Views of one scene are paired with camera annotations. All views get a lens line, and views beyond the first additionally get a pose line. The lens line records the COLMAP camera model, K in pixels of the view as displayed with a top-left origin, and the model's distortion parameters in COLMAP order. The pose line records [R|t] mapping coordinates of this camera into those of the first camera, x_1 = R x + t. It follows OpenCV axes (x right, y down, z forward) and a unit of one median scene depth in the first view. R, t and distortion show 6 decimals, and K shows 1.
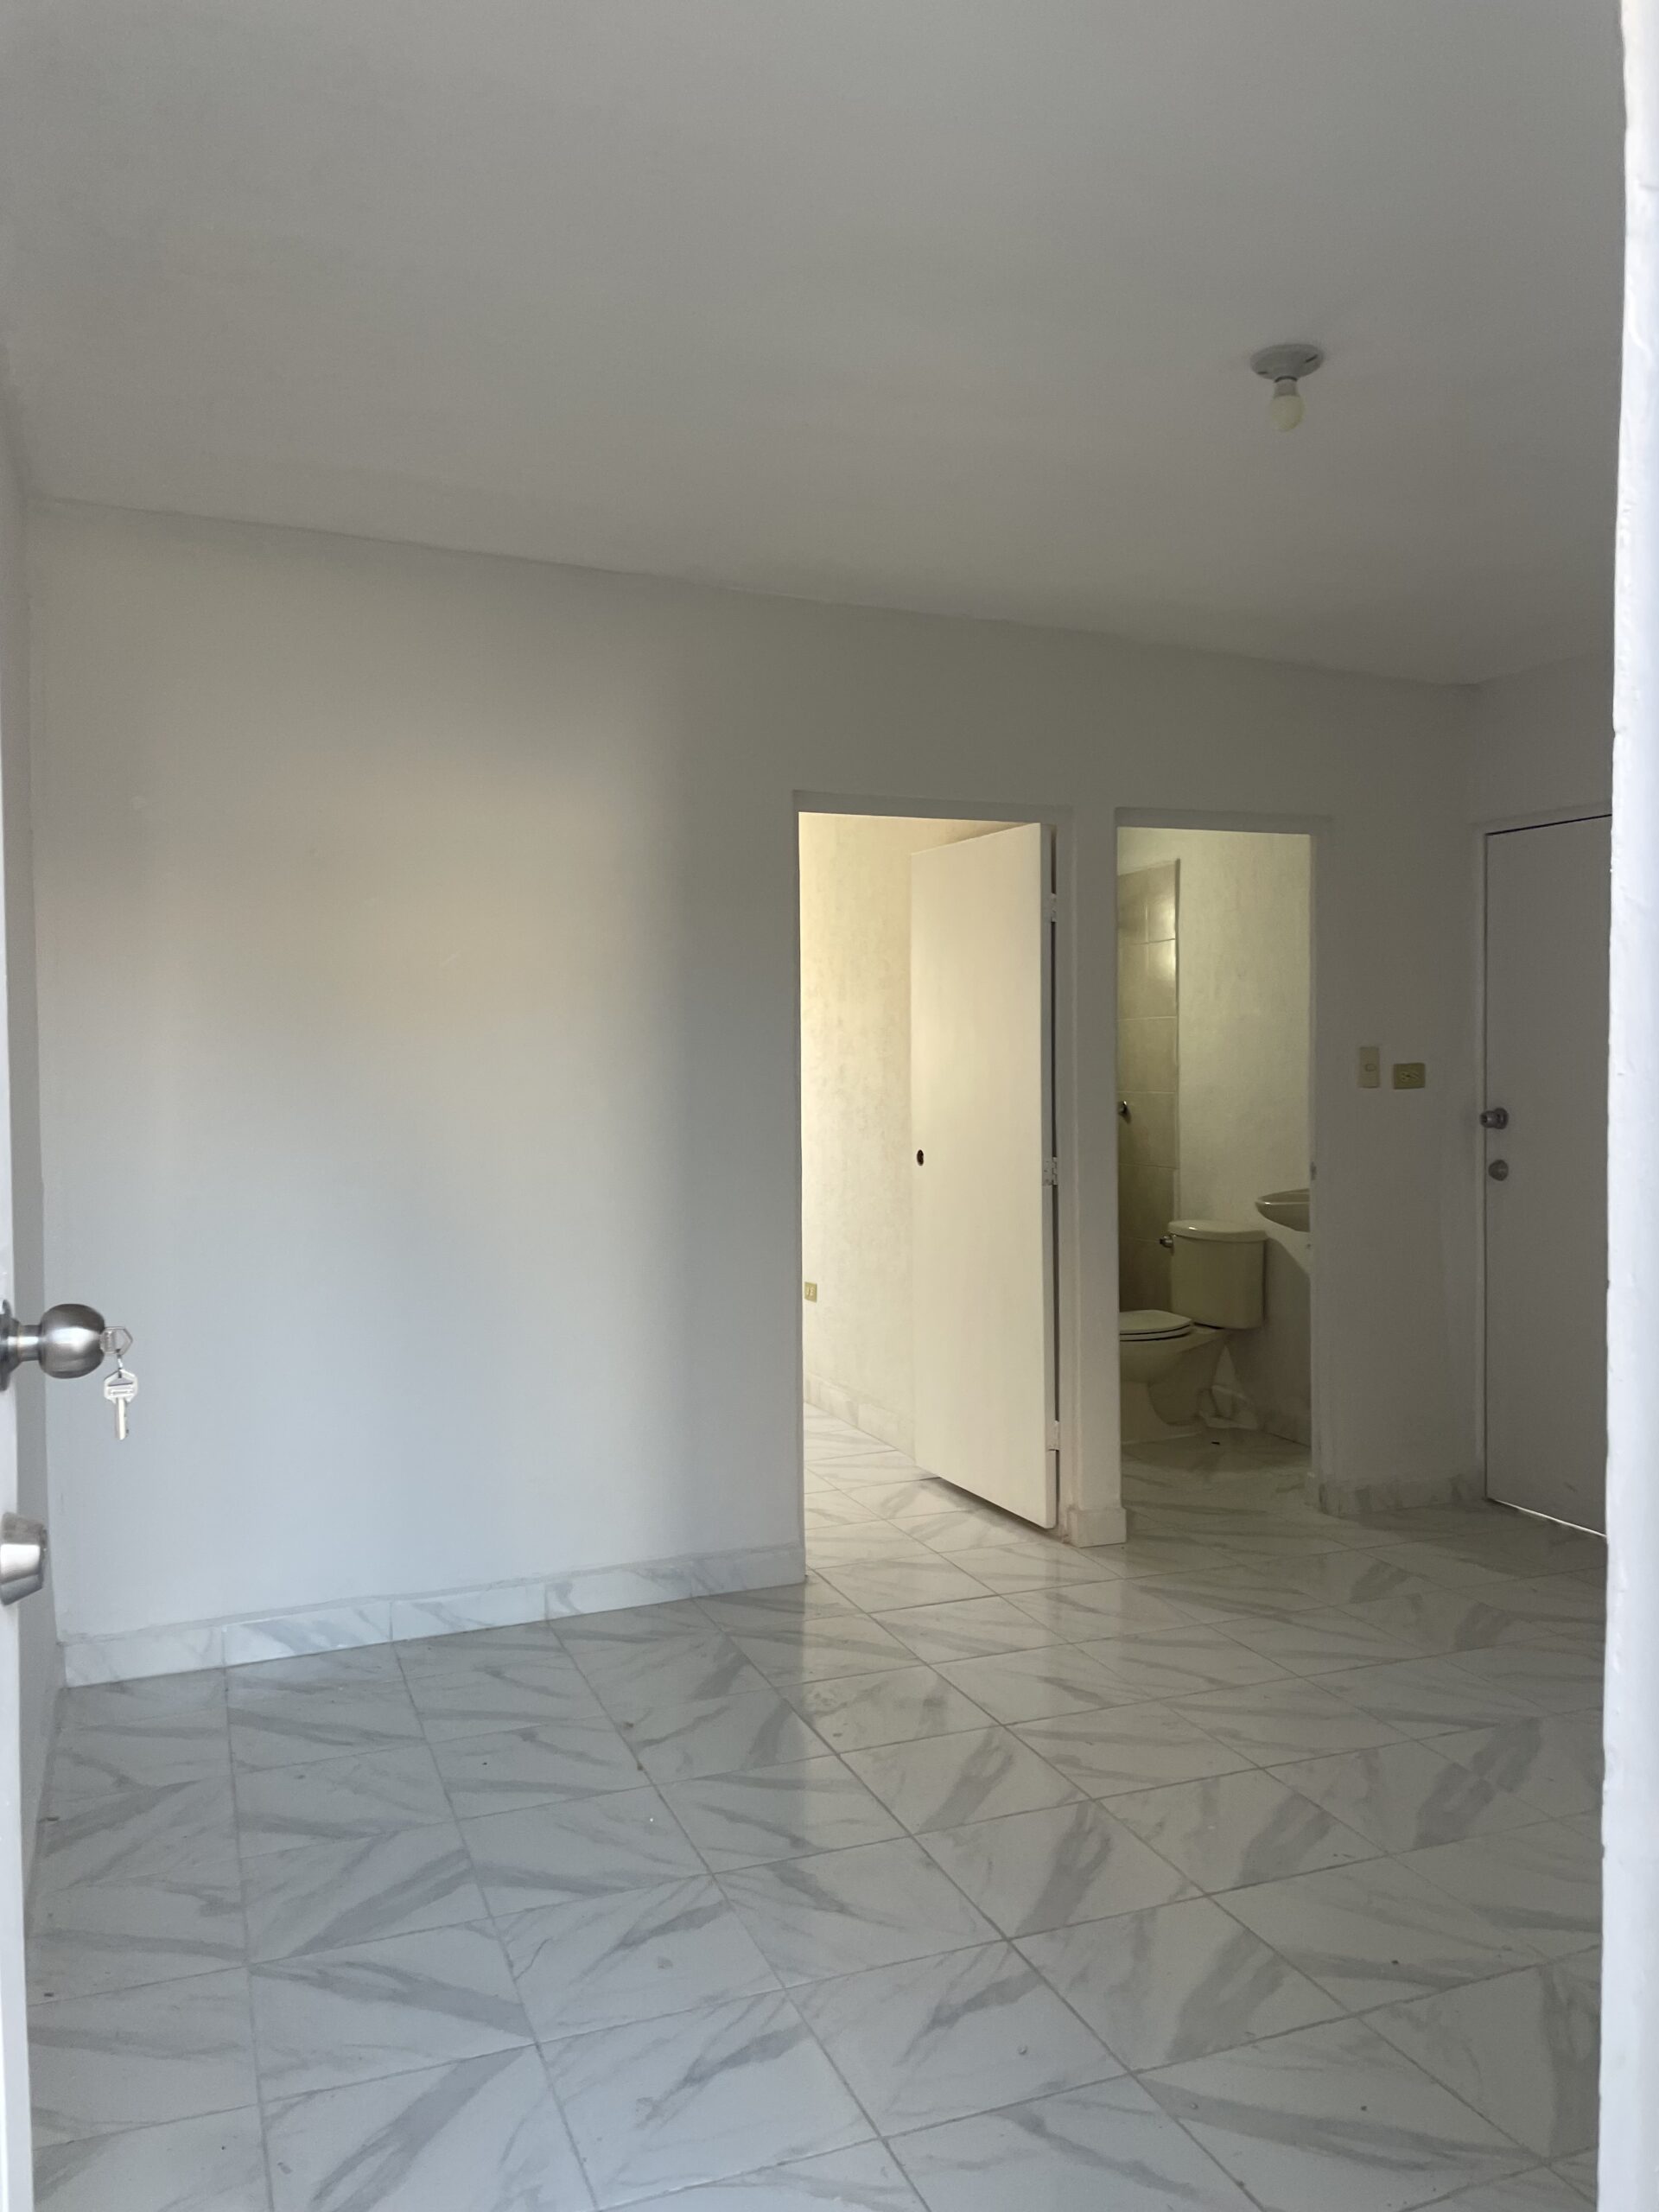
lens RADIAL K [[1662.8, 0, 829.5], [0, 1662.8, 1106.0], [0, 0, 1]] dist [0.070346, -0.097674]
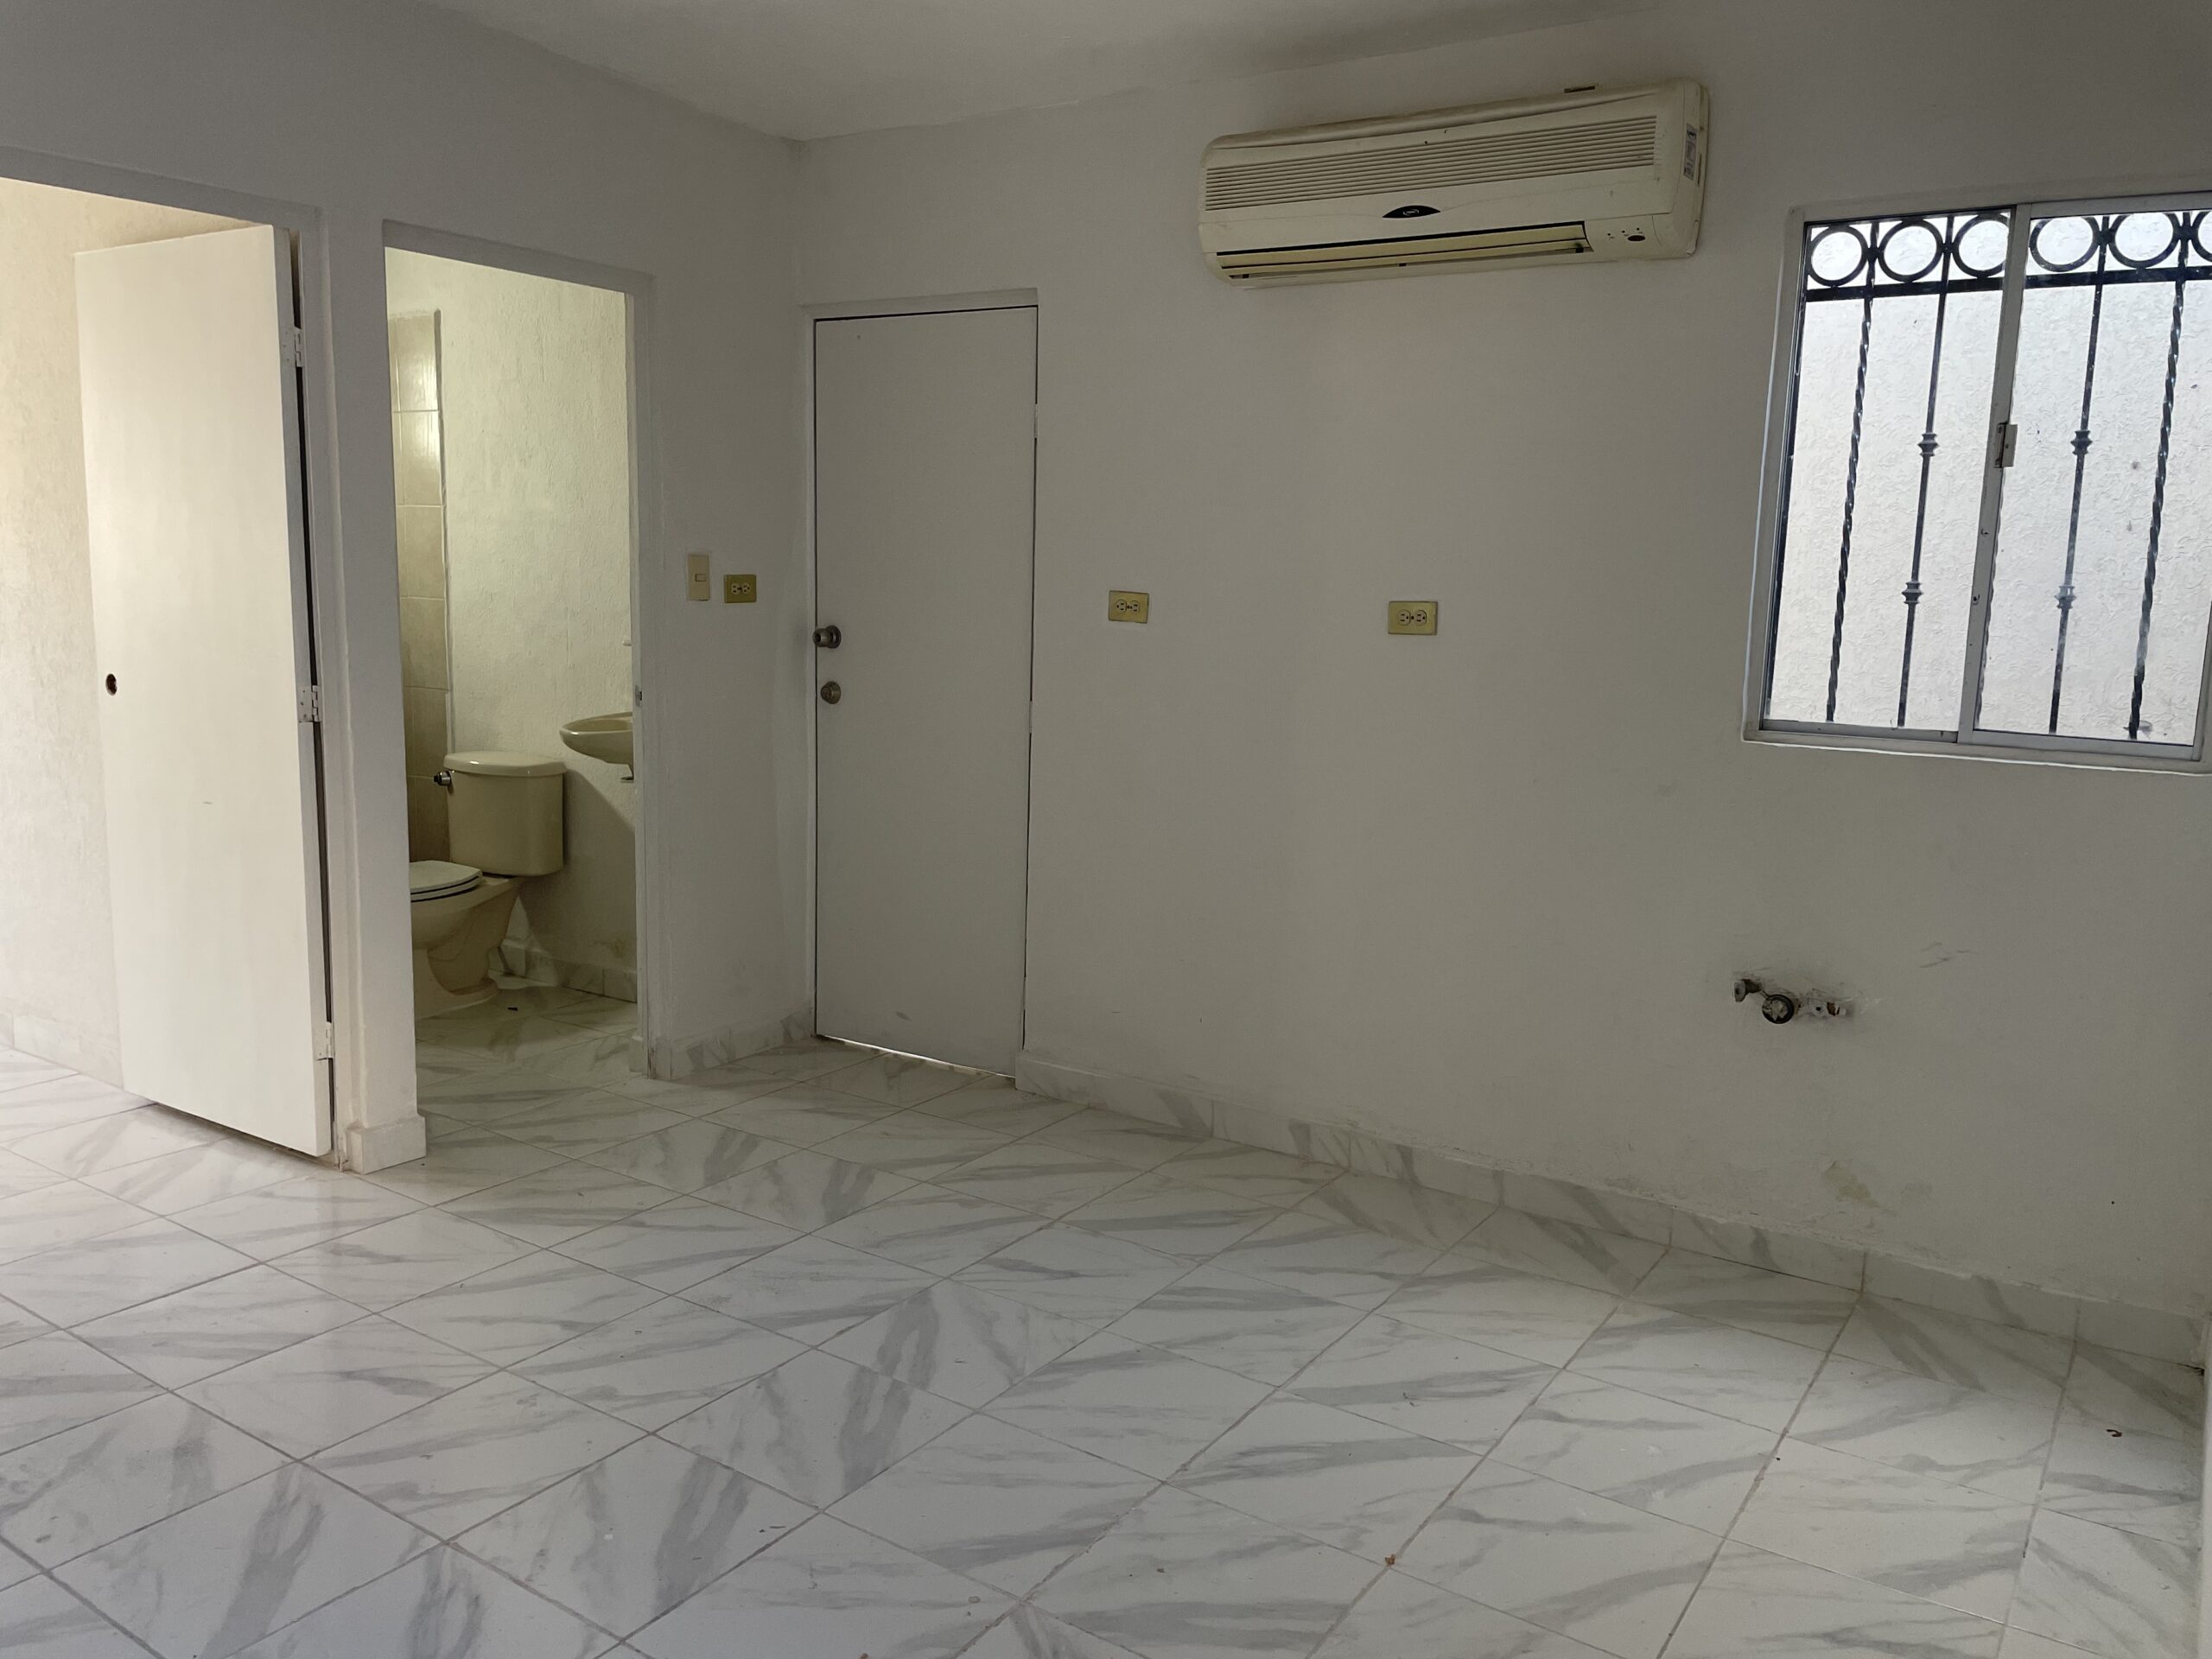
lens RADIAL K [[1662.8, 0, 1106.1], [0, 1662.8, 817.1], [0, 0, 1]] dist [0.070346, -0.097674]
pose [[0.818180, -0.056184, 0.572210, -0.011110], [-0.014551, 0.992872, 0.118294, -0.005396], [-0.574777, -0.105113, 0.811531, 0.163267]]
